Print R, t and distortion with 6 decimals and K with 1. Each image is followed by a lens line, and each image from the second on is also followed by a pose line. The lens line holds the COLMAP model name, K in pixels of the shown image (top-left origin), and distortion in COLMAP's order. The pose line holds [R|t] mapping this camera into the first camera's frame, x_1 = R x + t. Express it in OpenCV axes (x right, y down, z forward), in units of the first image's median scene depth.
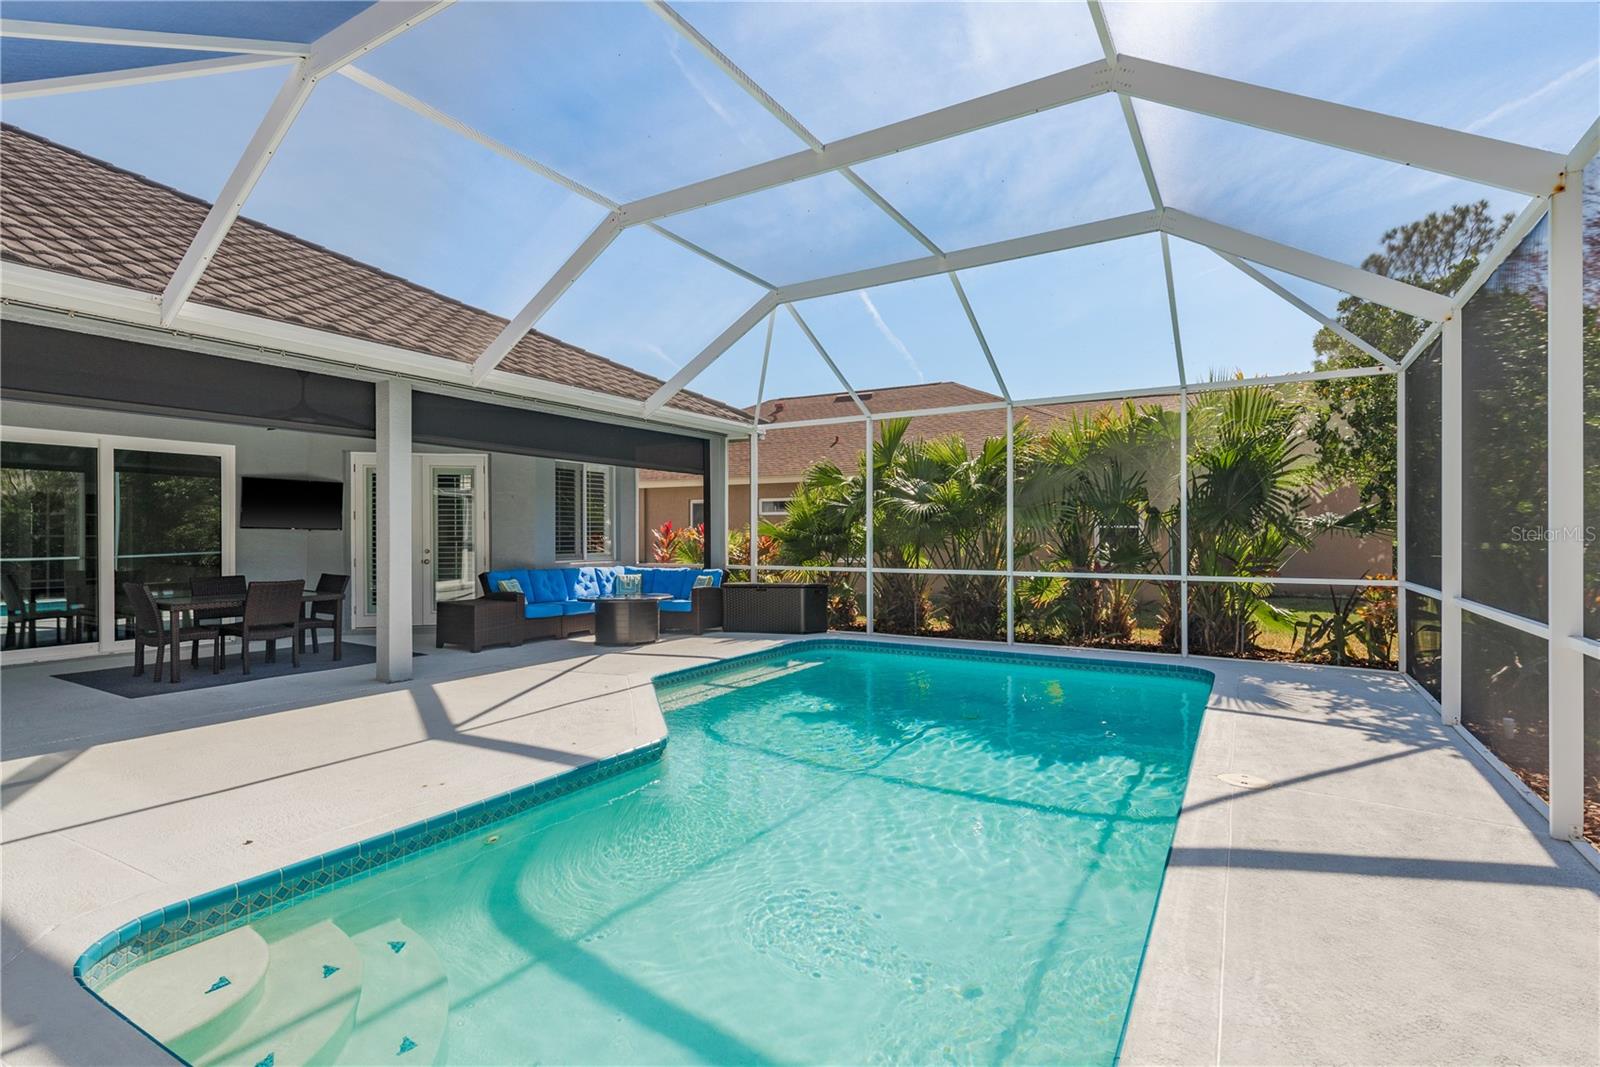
lens RADIAL K [[772.4, 0, 800.0], [0, 772.4, 533.5], [0, 0, 1]] dist [0.001925, 0.000545]
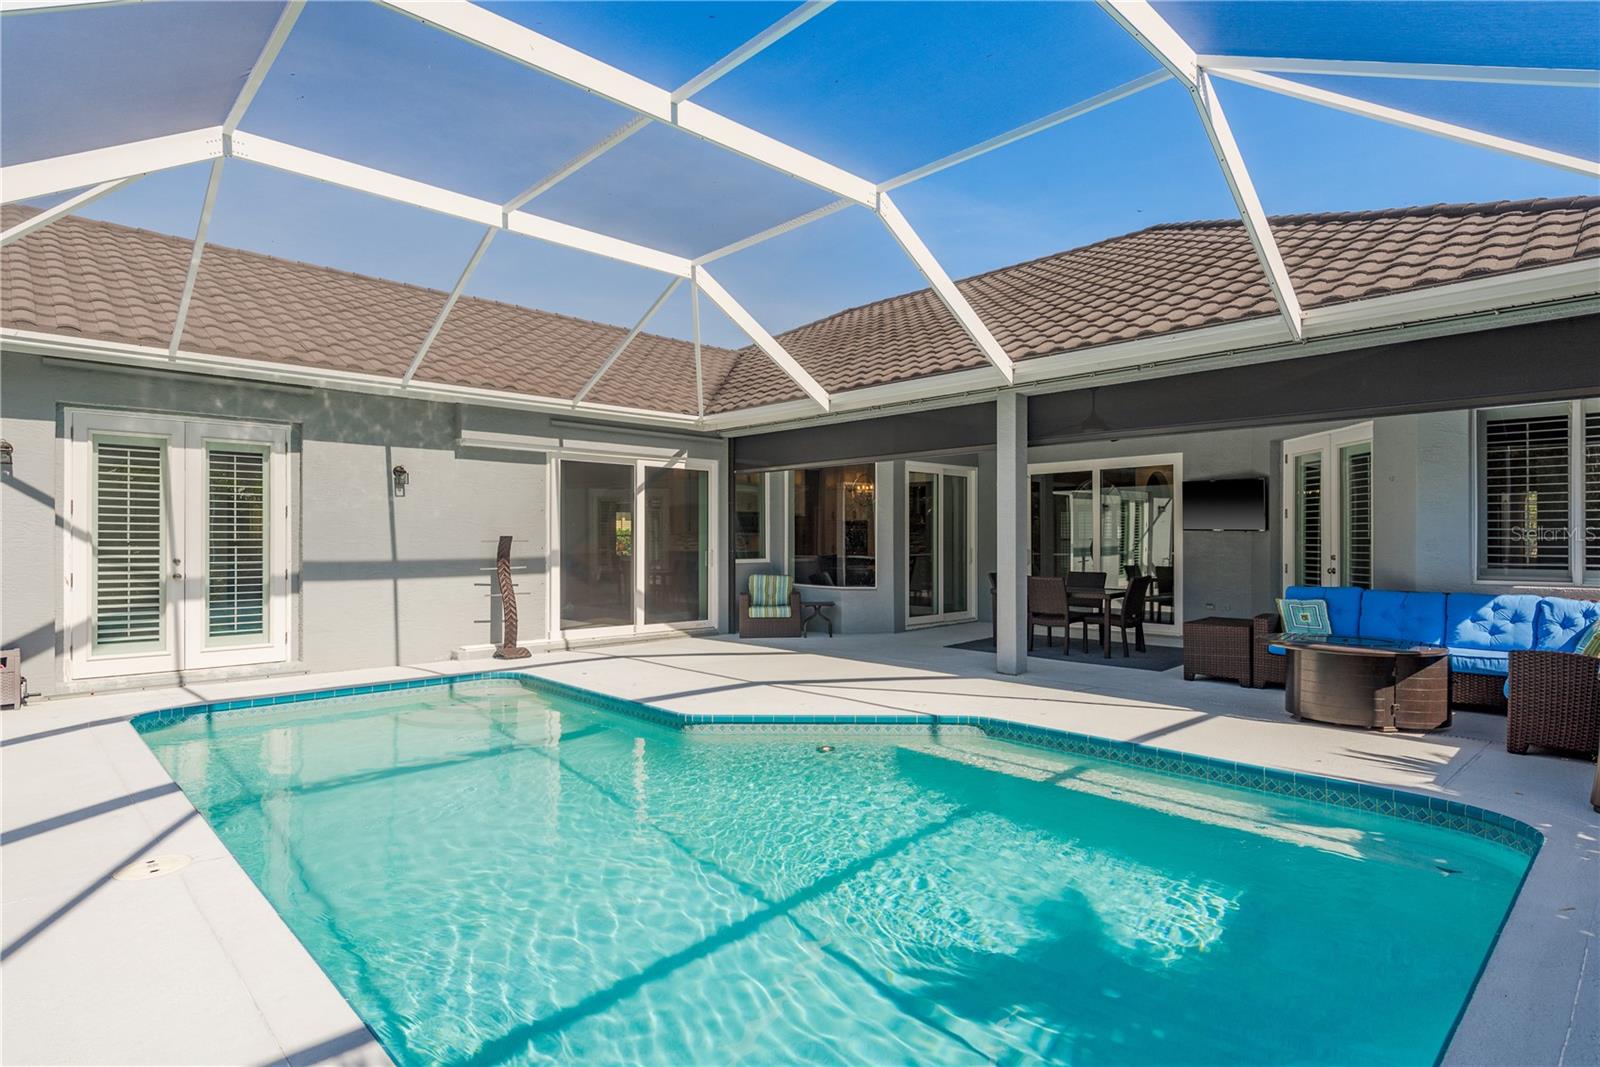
lens RADIAL K [[843.4, 0, 800.0], [0, 843.4, 533.5], [0, 0, 1]] dist [-0.000116, -0.000088]
pose [[-0.273392, -0.005451, -0.961887, 0.530401], [0.001139, 0.999981, -0.005991, 0.003791], [0.961902, -0.002733, -0.273380, 0.813699]]
